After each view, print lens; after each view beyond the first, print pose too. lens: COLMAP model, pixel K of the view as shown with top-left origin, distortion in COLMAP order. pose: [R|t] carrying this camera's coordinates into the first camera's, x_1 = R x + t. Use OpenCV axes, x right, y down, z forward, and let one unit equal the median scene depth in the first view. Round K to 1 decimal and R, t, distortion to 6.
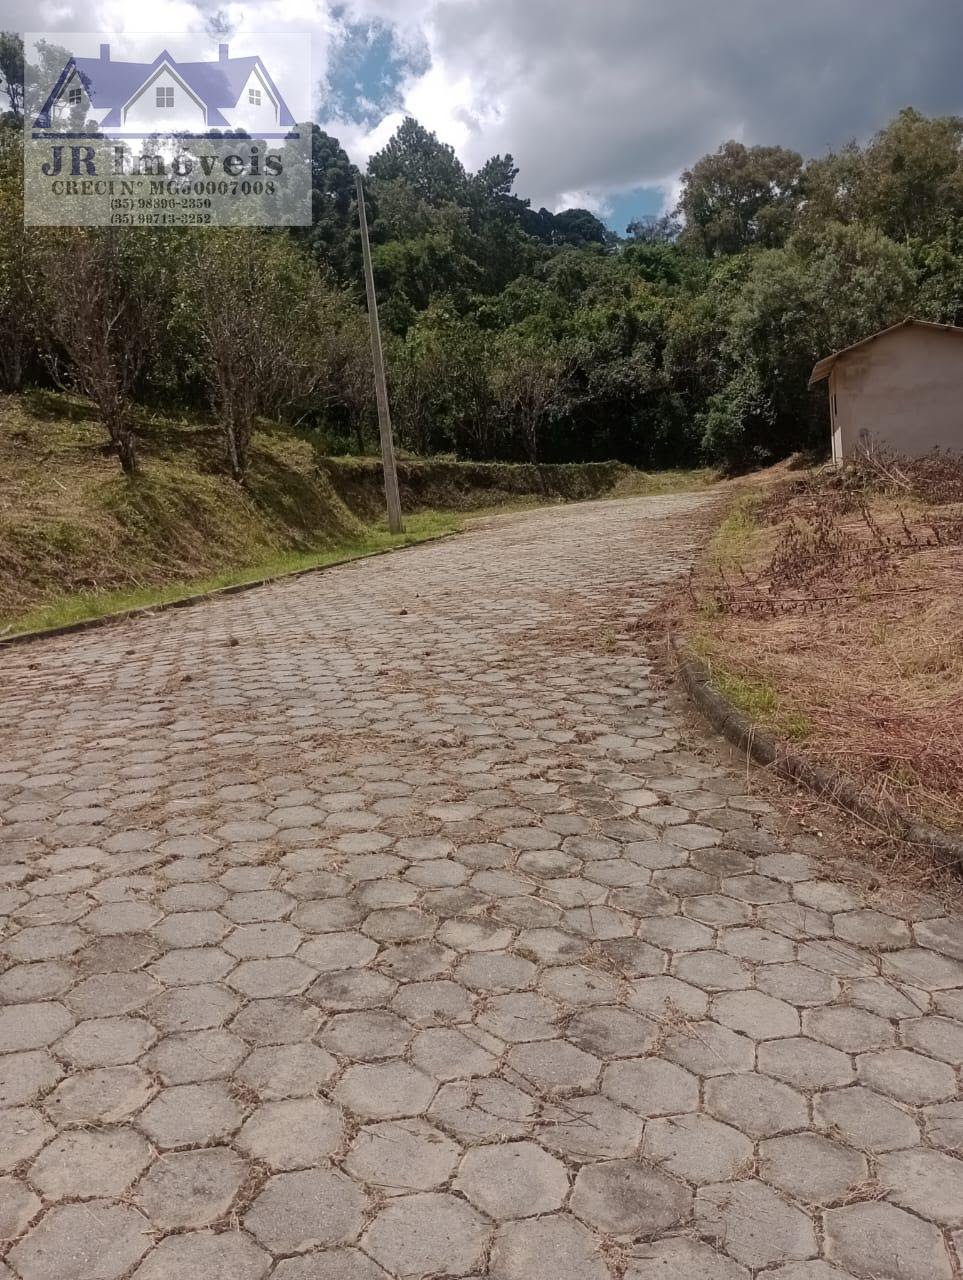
lens RADIAL K [[1065.4, 0, 483.0], [0, 1065.4, 641.5], [0, 0, 1]] dist [0.046593, -0.070769]
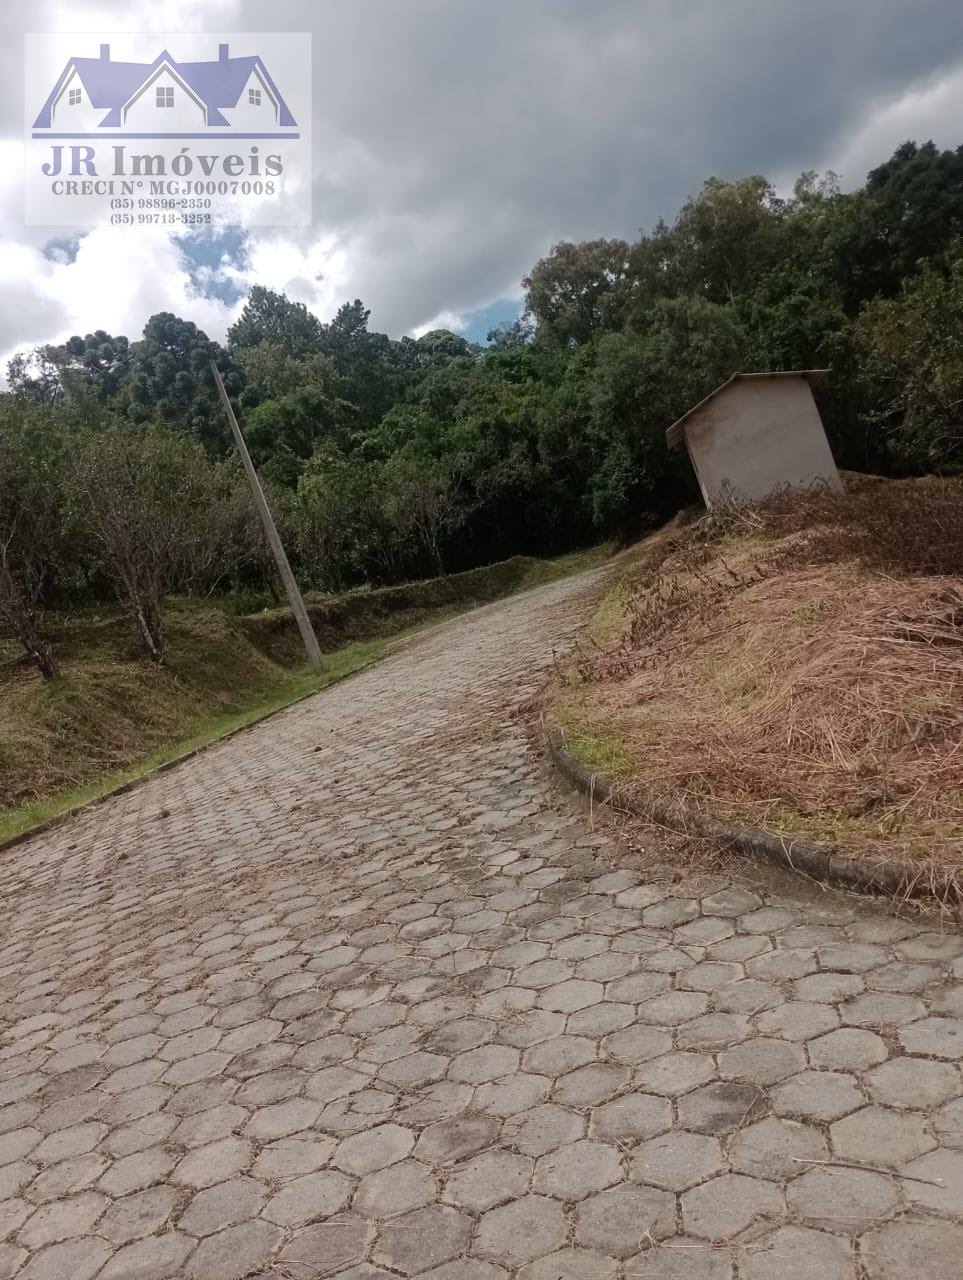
lens RADIAL K [[1065.4, 0, 482.6], [0, 1065.4, 630.2], [0, 0, 1]] dist [0.046593, -0.070769]
pose [[0.970971, -0.232150, 0.057639, 0.075499], [0.237157, 0.965729, -0.105471, 0.014216], [-0.031179, 0.116079, 0.992751, -0.136529]]
